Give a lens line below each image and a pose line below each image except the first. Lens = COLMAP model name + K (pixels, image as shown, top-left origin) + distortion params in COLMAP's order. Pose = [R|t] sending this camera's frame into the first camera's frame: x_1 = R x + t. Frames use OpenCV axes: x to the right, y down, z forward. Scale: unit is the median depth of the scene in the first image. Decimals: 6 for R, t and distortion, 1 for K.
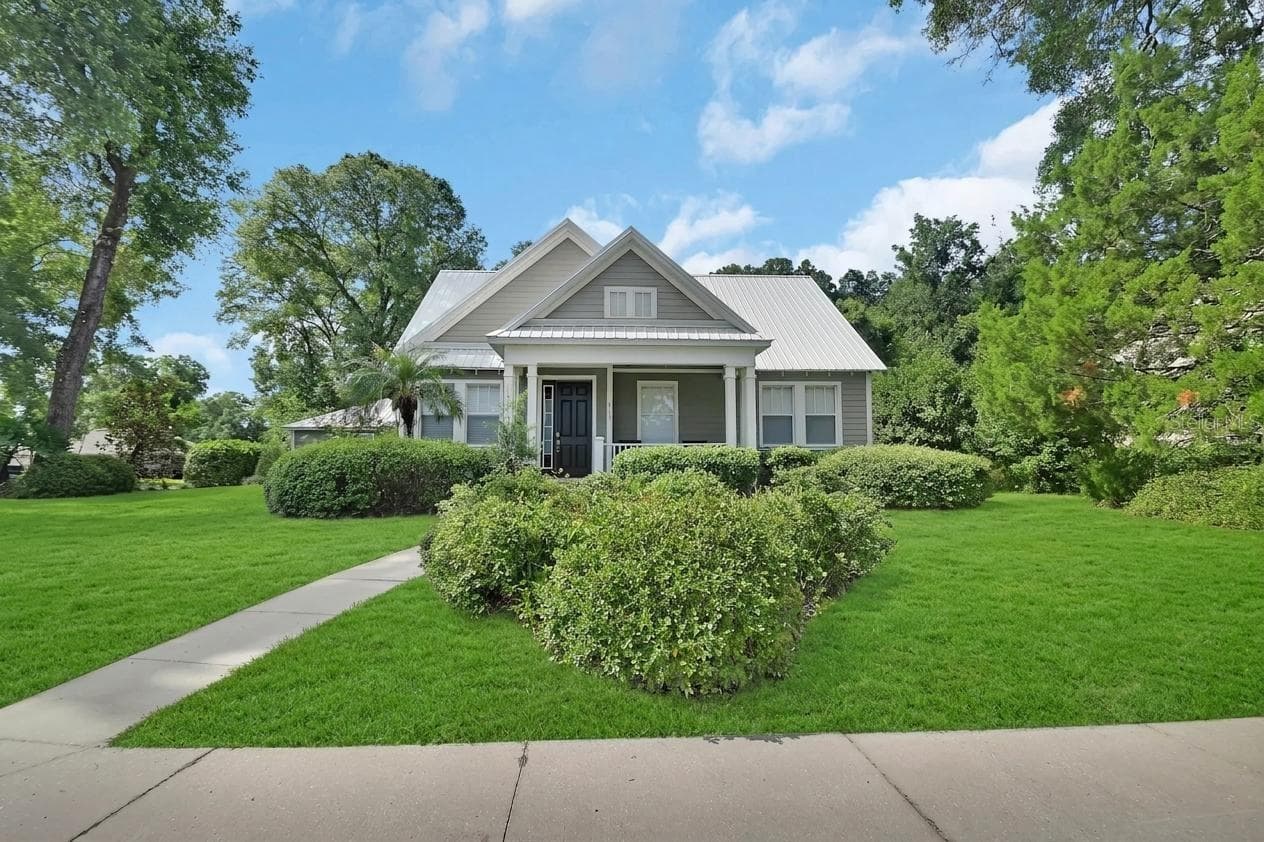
lens RADIAL K [[611.3, 0, 651.9], [0, 611.3, 425.8], [0, 0, 1]] dist [-0.000864, -0.000481]
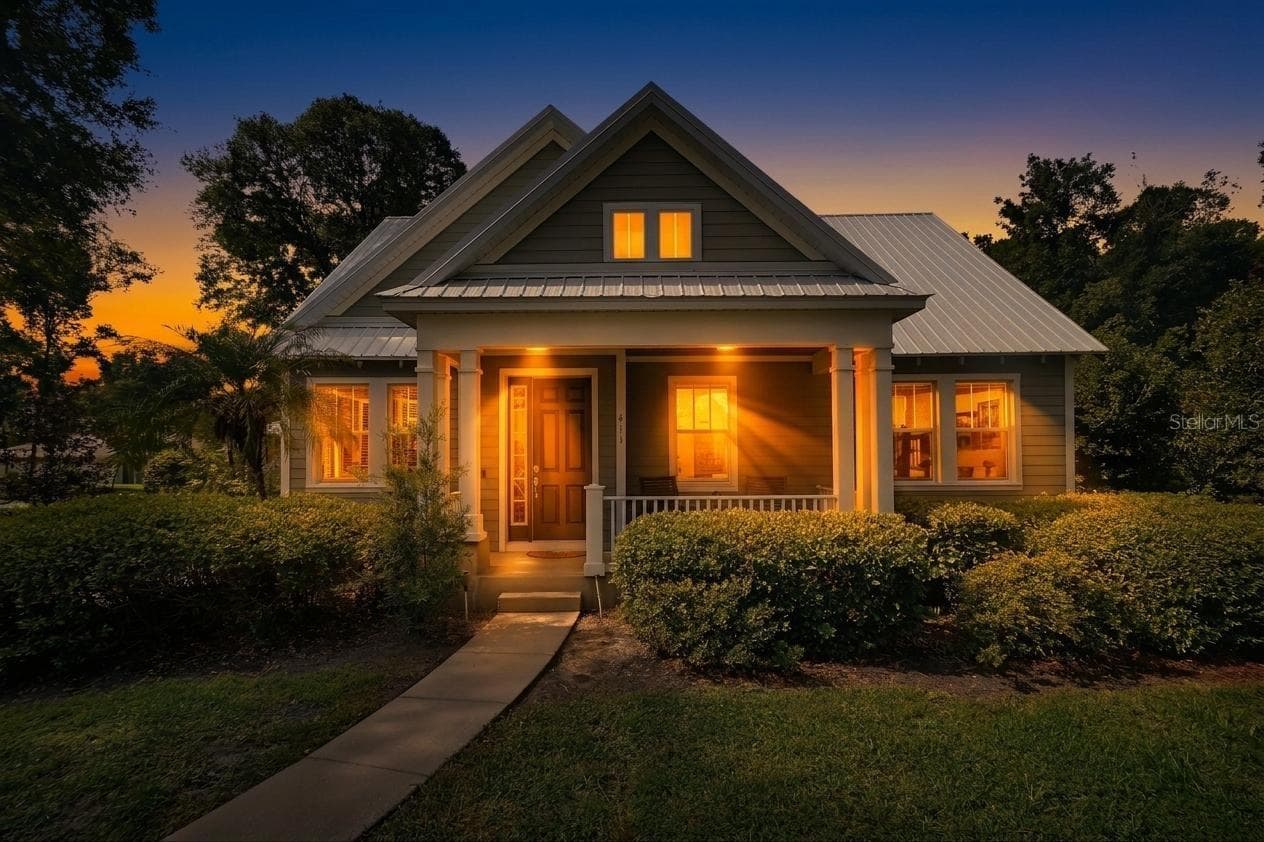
lens RADIAL K [[611.3, 0, 651.9], [0, 611.3, 425.8], [0, 0, 1]] dist [-0.000864, -0.000481]
pose [[0.997607, -0.005412, -0.068932, 0.000165], [0.006687, 0.999811, 0.018273, -0.024793], [0.068820, -0.018690, 0.997454, 0.278783]]
